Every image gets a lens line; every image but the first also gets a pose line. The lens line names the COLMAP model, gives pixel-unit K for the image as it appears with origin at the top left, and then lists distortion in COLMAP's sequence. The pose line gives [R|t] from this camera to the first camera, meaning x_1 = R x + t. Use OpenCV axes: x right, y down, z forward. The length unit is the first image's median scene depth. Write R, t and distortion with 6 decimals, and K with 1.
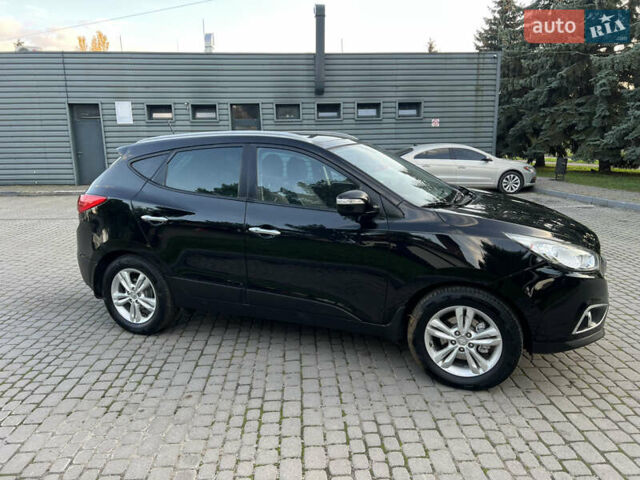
lens RADIAL K [[480.1, 0, 324.1], [0, 480.1, 240.0], [0, 0, 1]] dist [0.056254, -0.057535]
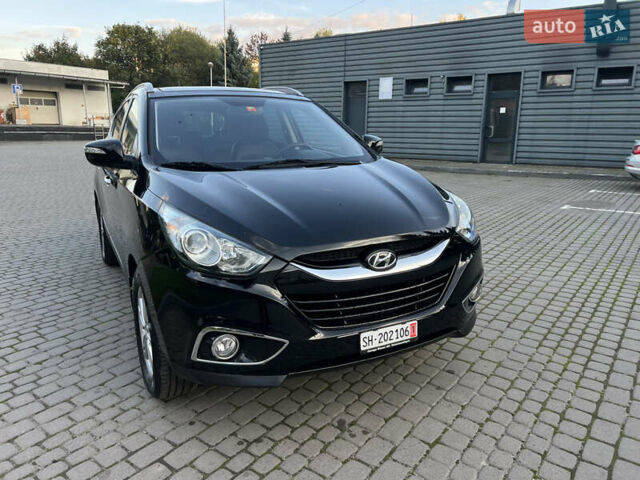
lens RADIAL K [[480.1, 0, 317.7], [0, 480.1, 241.4], [0, 0, 1]] dist [0.056254, -0.057535]
pose [[0.758066, 0.172058, -0.629072, 0.779332], [-0.146695, 0.984839, 0.092587, -0.045723], [0.635465, 0.022095, 0.771814, 0.430458]]
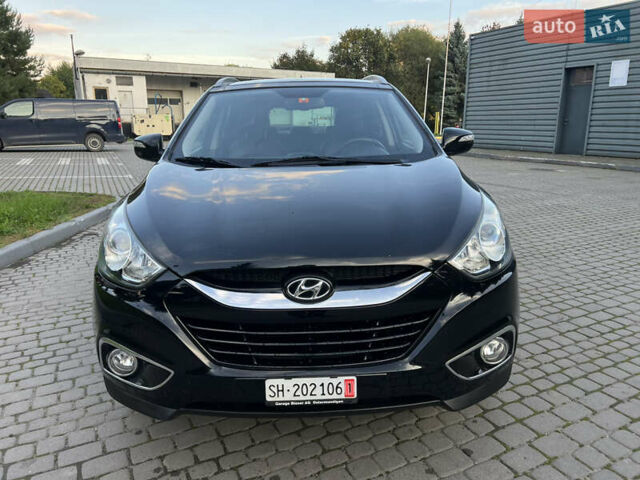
lens RADIAL K [[480.1, 0, 317.6], [0, 480.1, 238.3], [0, 0, 1]] dist [0.056254, -0.057535]
pose [[0.398080, 0.227742, -0.888631, 0.856945], [-0.182889, 0.968950, 0.166398, -0.097292], [0.898935, 0.096281, 0.427371, 0.715884]]
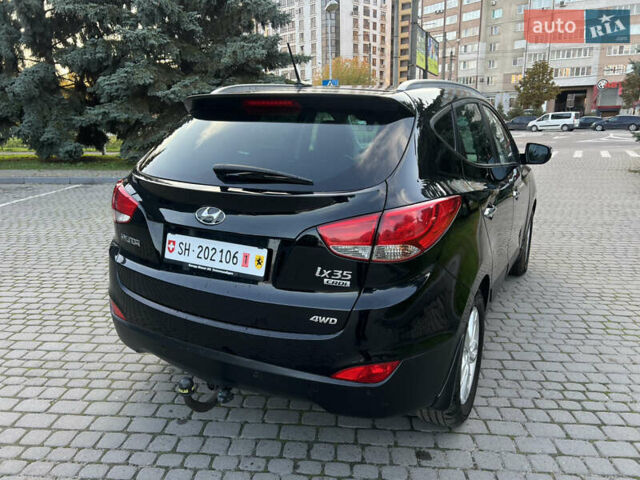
lens RADIAL K [[480.1, 0, 323.4], [0, 480.1, 239.3], [0, 0, 1]] dist [0.056254, -0.057535]
pose [[0.107714, -0.226690, 0.967992, -0.977477], [0.200394, 0.958623, 0.202197, -0.177683], [-0.973776, 0.172200, 0.148684, 1.091147]]
